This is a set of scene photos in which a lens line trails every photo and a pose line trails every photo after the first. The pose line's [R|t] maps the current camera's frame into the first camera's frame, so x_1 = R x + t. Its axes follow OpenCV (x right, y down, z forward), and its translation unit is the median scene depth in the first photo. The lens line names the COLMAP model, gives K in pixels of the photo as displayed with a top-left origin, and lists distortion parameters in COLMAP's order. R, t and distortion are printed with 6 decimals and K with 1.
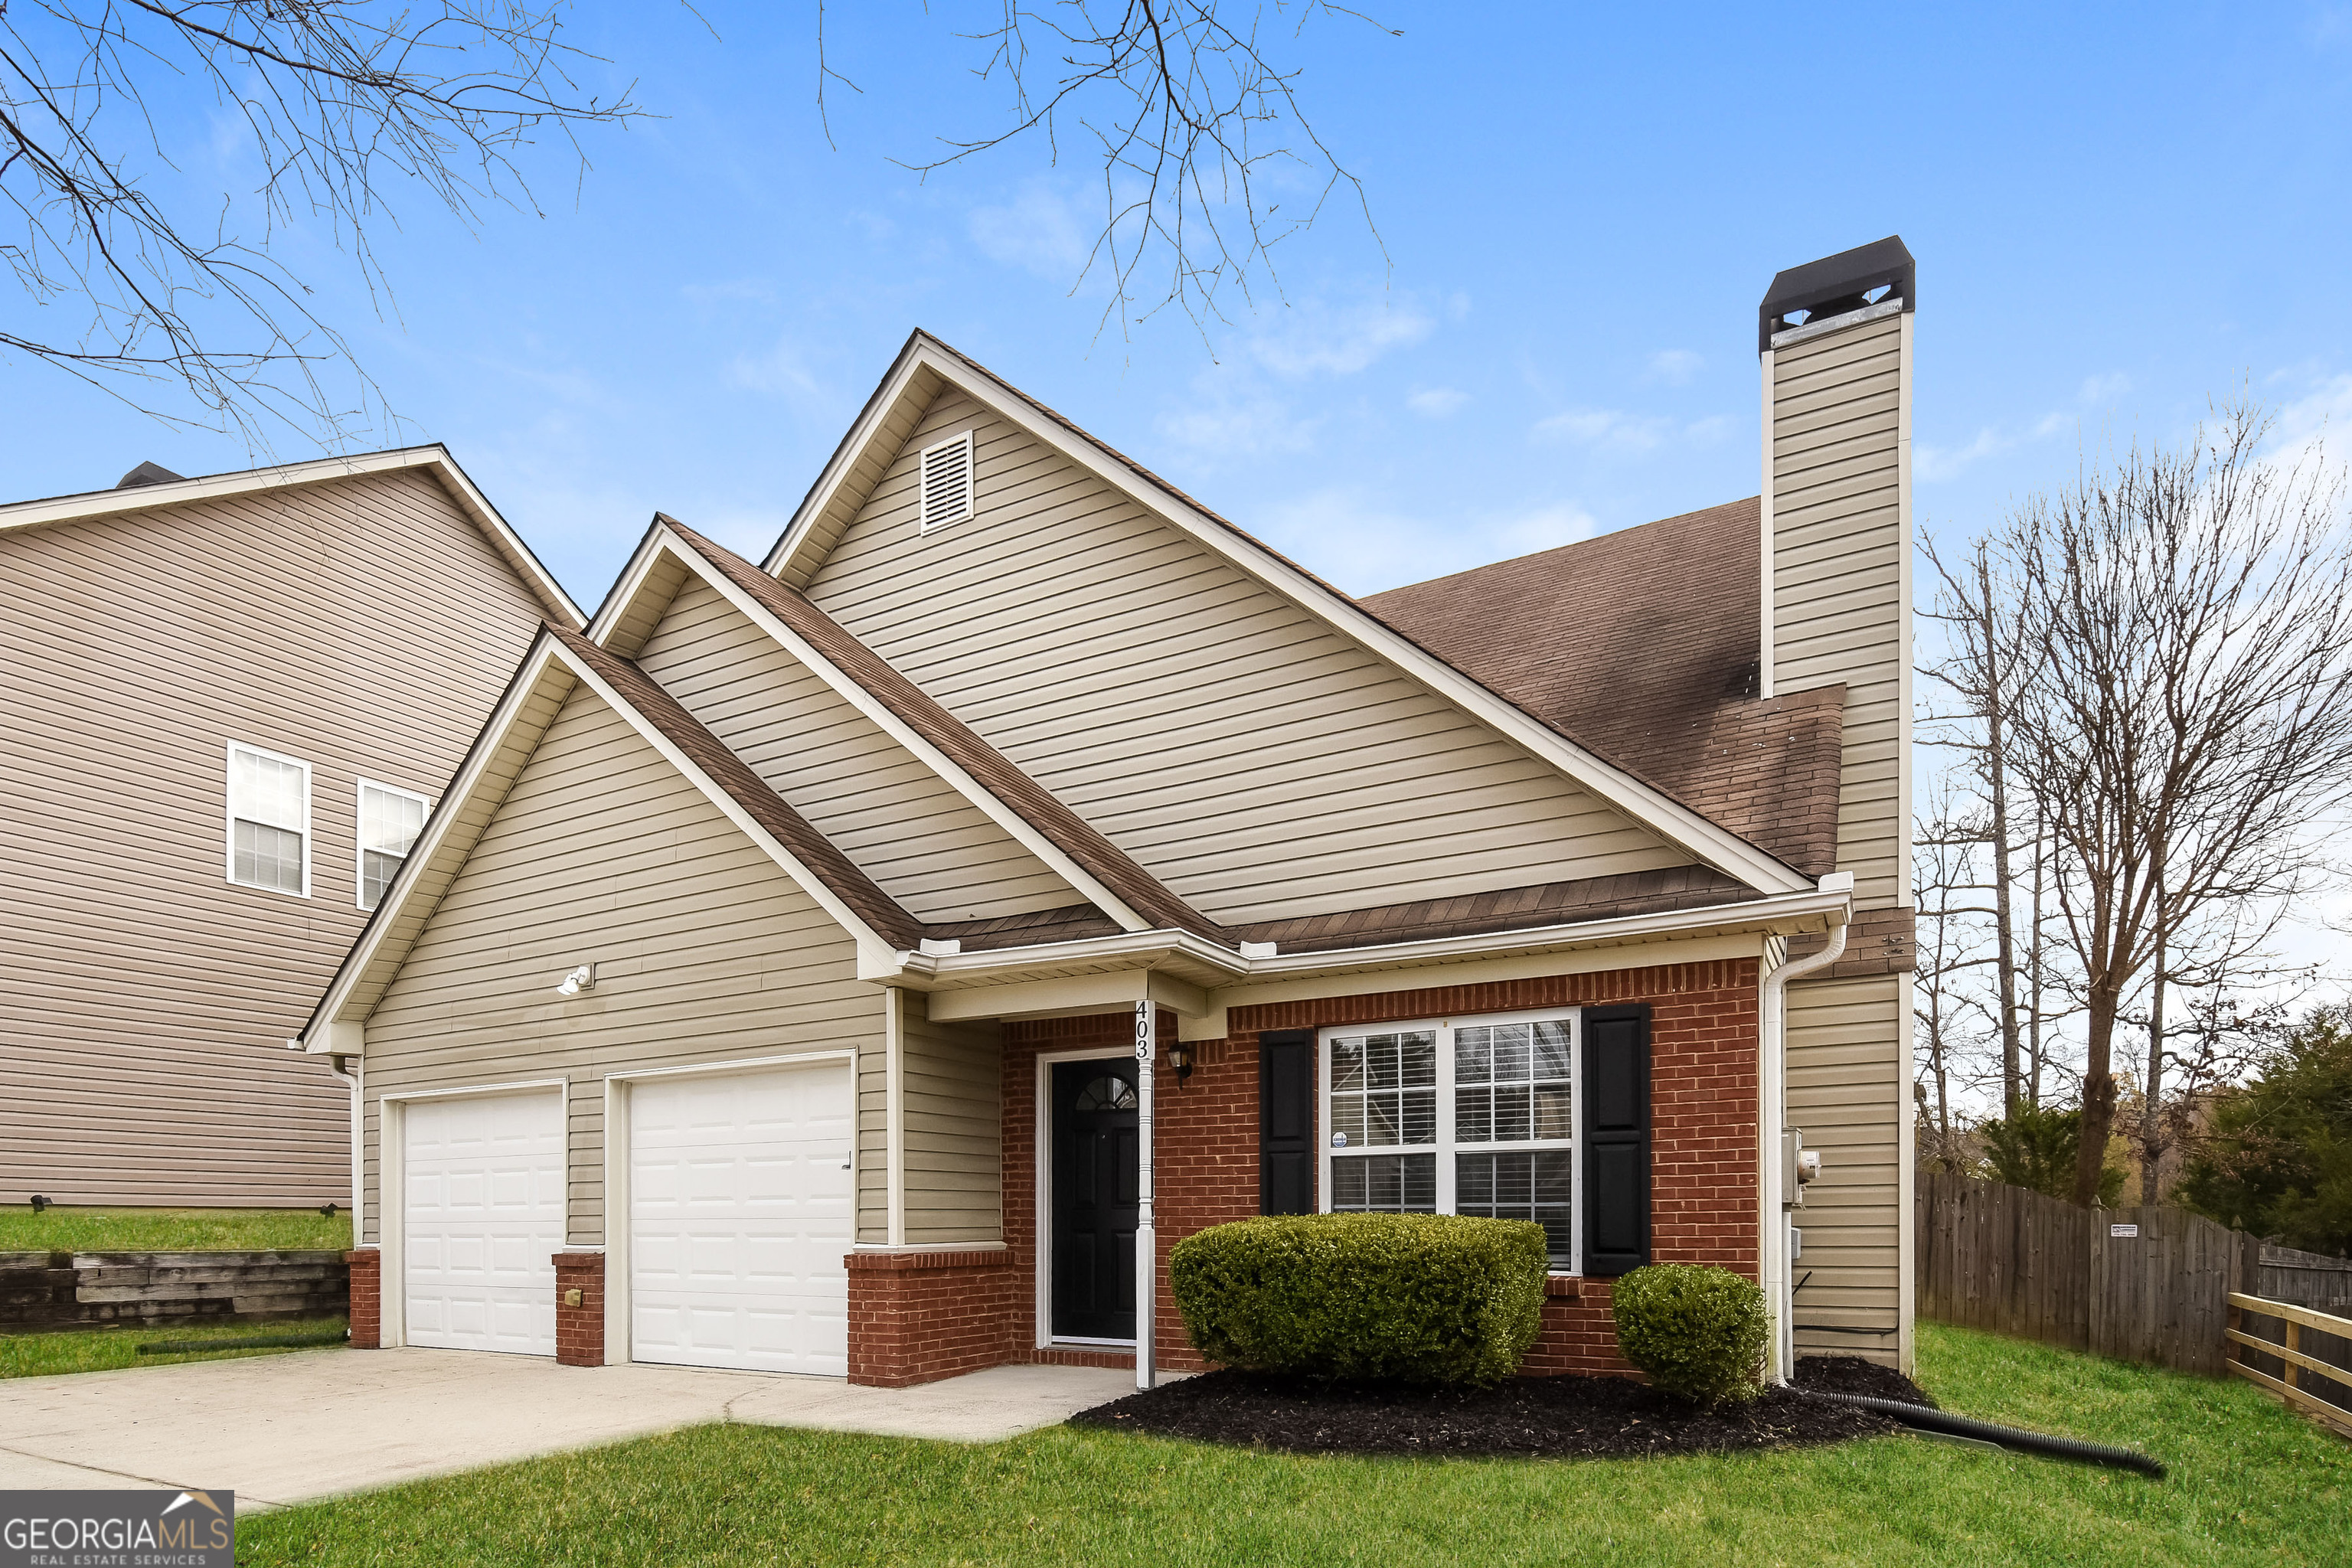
lens RADIAL K [[1249.5, 0, 1175.1], [0, 1249.5, 941.5], [0, 0, 1]] dist [0.003771, -0.014740]
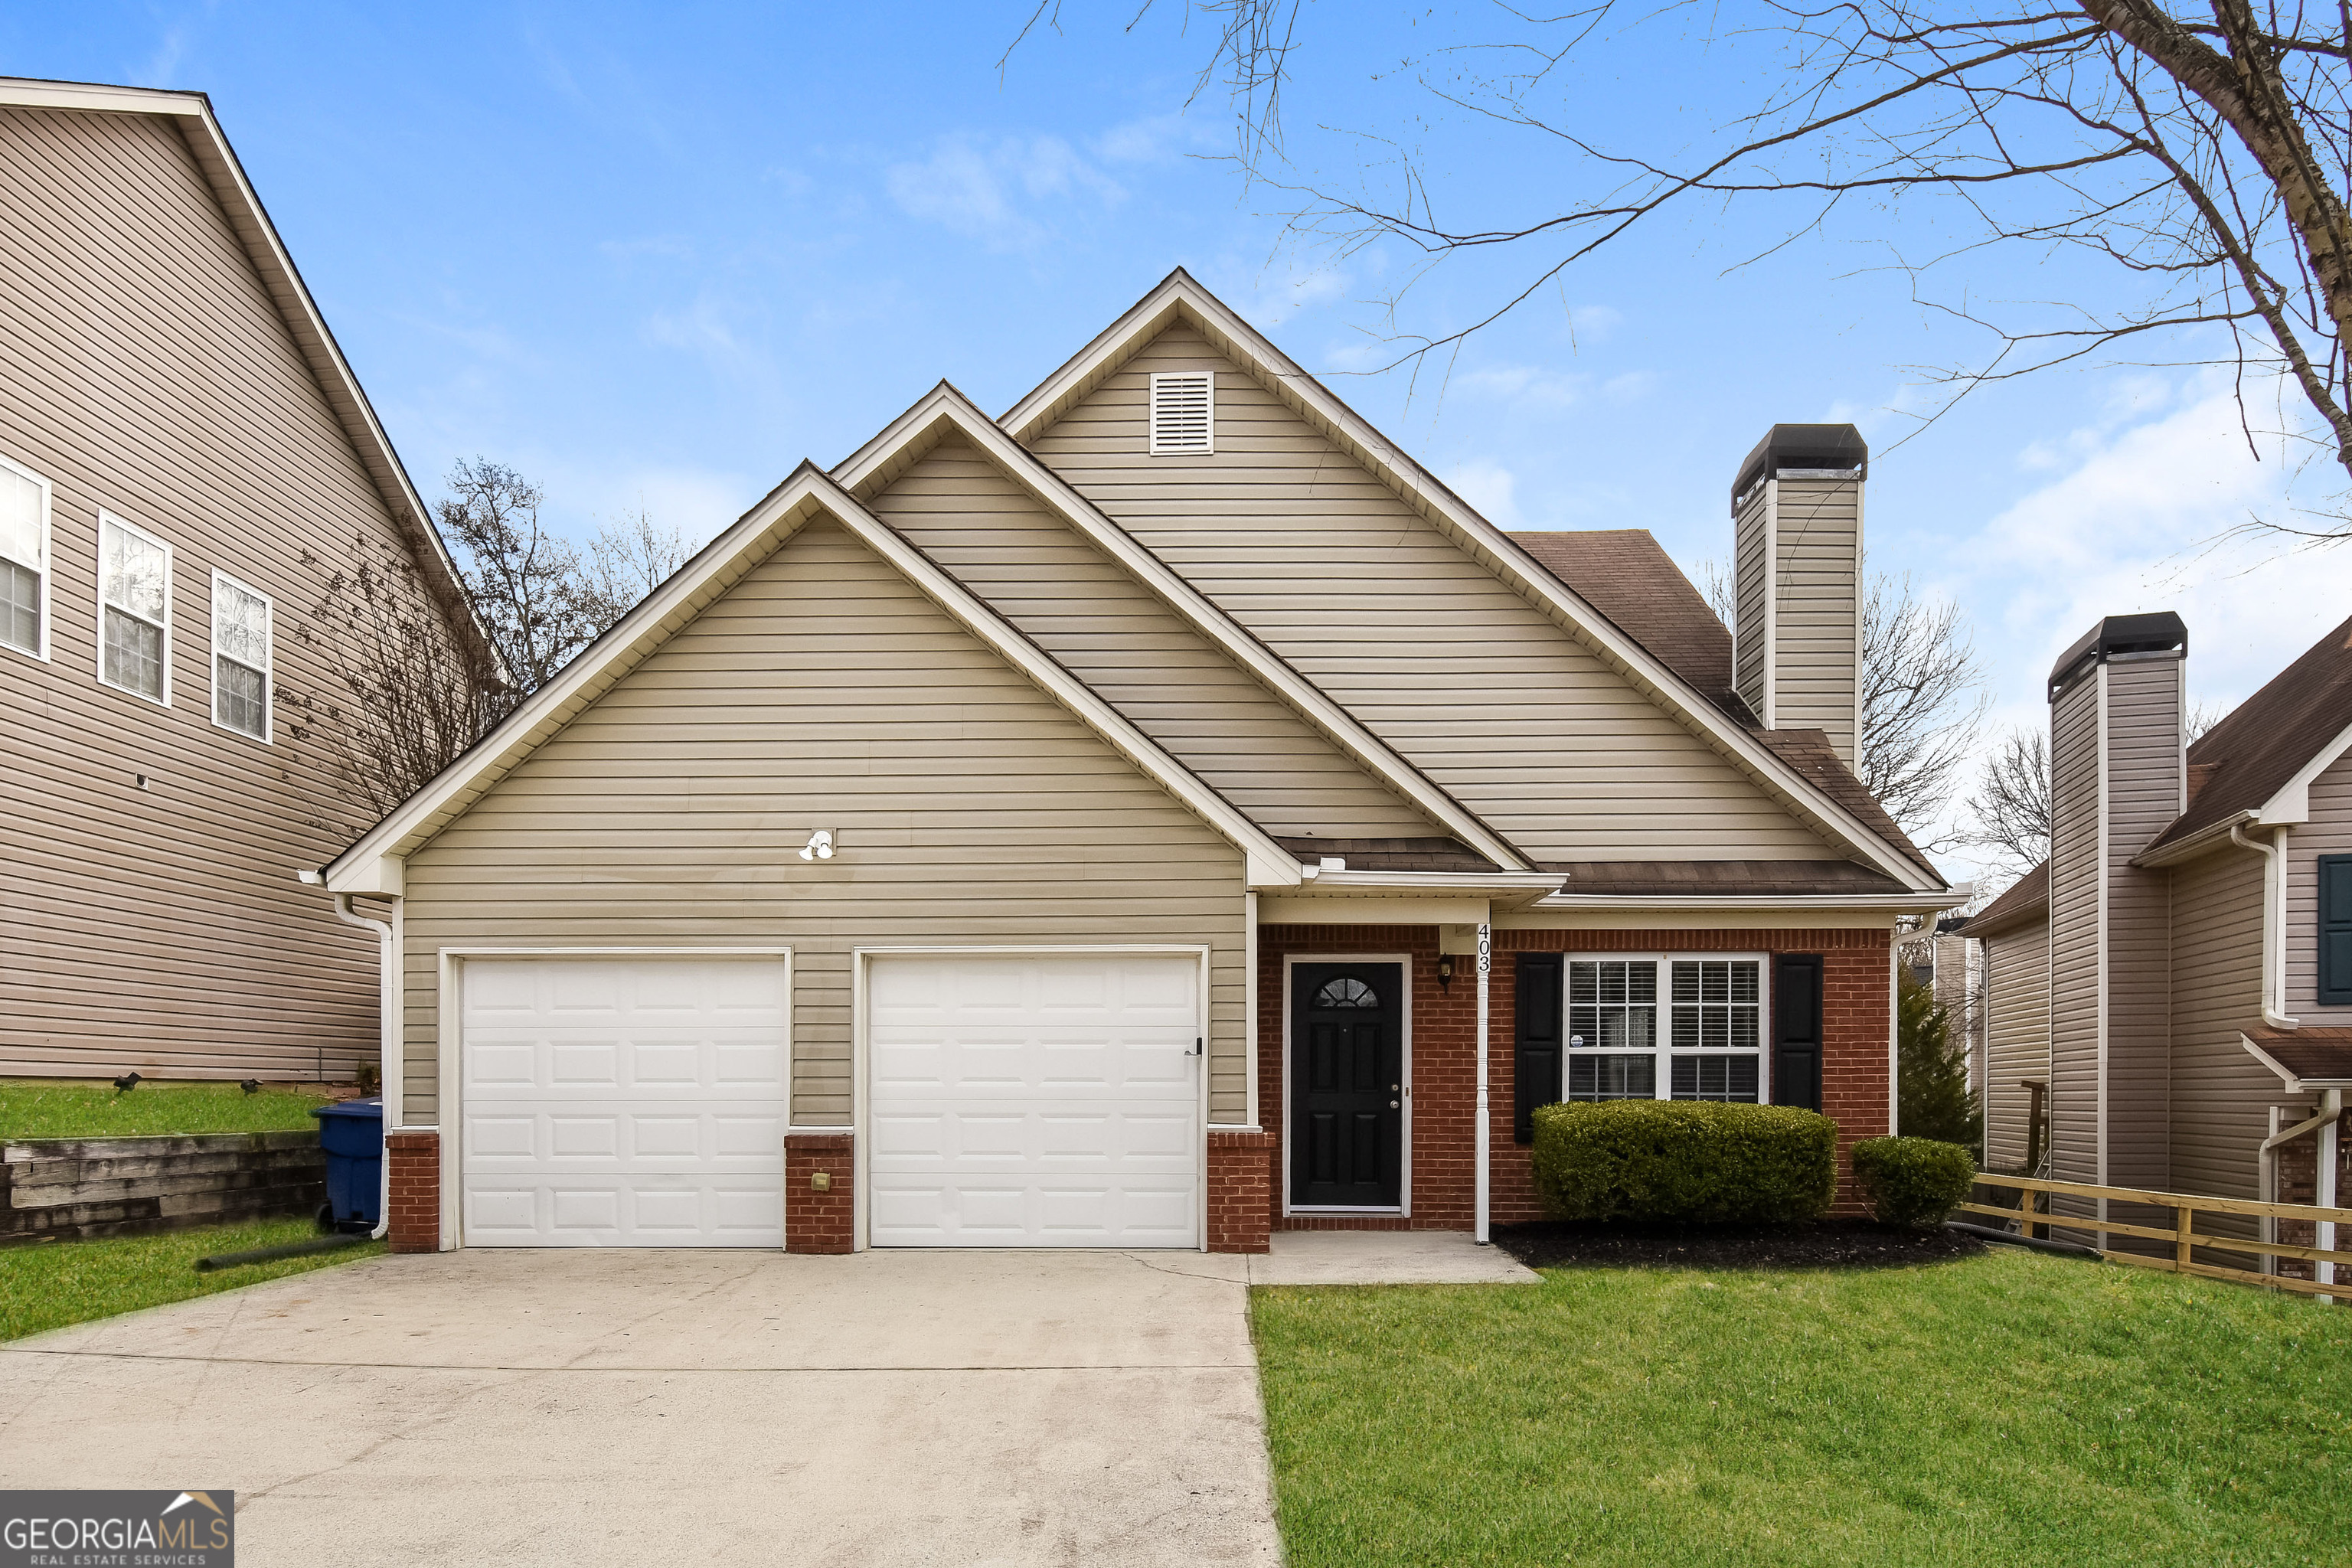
lens RADIAL K [[1302.6, 0, 1176.0], [0, 1302.6, 784.0], [0, 0, 1]] dist [-0.002159, -0.001191]
pose [[0.887646, 0.114342, 0.446106, -0.807667], [-0.106467, 0.993396, -0.042776, -0.001754], [-0.448051, -0.009525, 0.893957, -0.002850]]
